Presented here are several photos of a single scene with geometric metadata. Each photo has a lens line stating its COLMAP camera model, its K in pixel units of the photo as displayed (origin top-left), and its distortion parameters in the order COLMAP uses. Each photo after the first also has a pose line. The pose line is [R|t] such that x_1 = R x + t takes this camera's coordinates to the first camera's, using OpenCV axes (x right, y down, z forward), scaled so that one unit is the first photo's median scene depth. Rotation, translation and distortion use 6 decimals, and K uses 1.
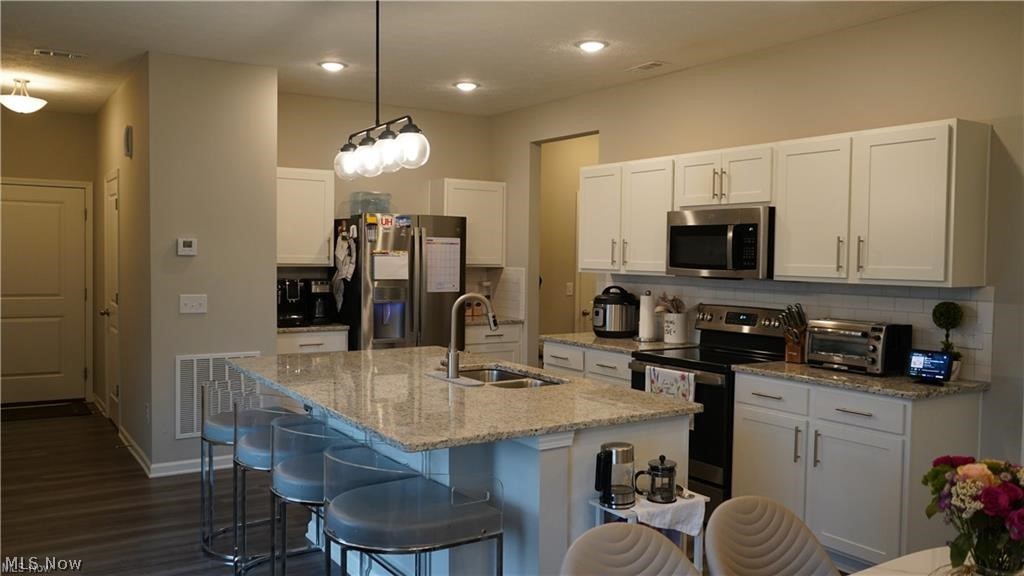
lens RADIAL K [[832.6, 0, 512.8], [0, 832.6, 287.1], [0, 0, 1]] dist [-0.001090, 0.008596]
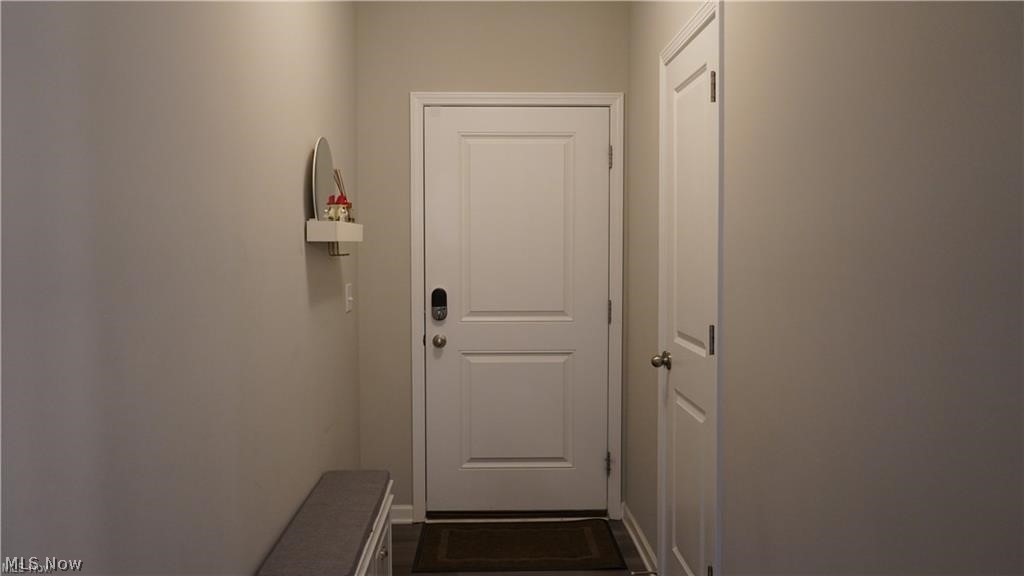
lens RADIAL K [[832.6, 0, 511.4], [0, 832.6, 288.9], [0, 0, 1]] dist [-0.001090, 0.008596]
pose [[0.858218, 0.007258, -0.513234, -0.719903], [-0.003838, 0.999963, 0.007725, -0.022990], [0.513271, -0.004660, 0.858214, 1.260326]]
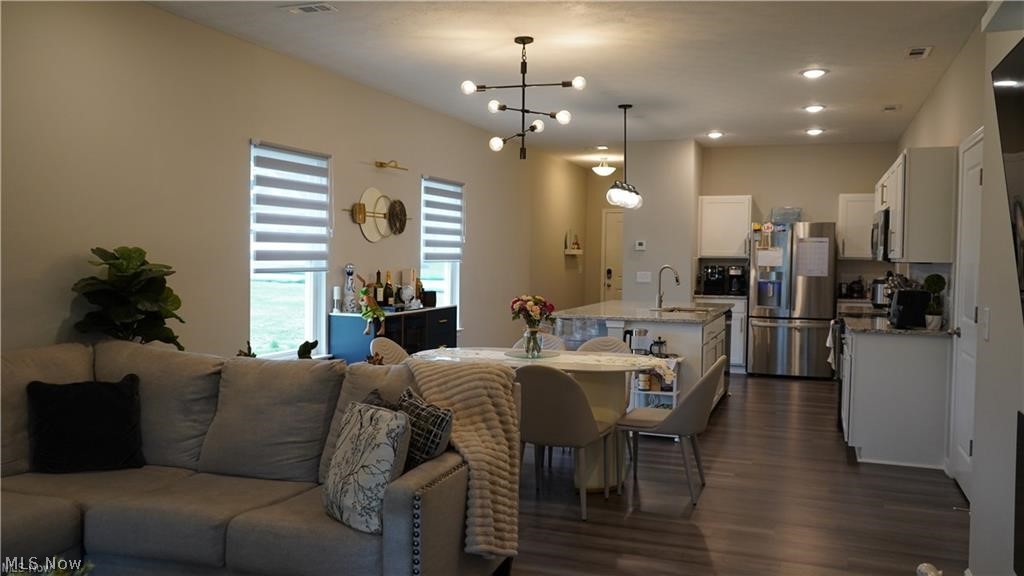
lens RADIAL K [[832.6, 0, 510.0], [0, 832.6, 290.3], [0, 0, 1]] dist [-0.001090, 0.008596]
pose [[0.592083, 0.028187, -0.805384, 1.502966], [-0.037537, 0.999268, 0.007377, 0.077503], [0.805002, 0.025864, 0.592708, -0.499571]]
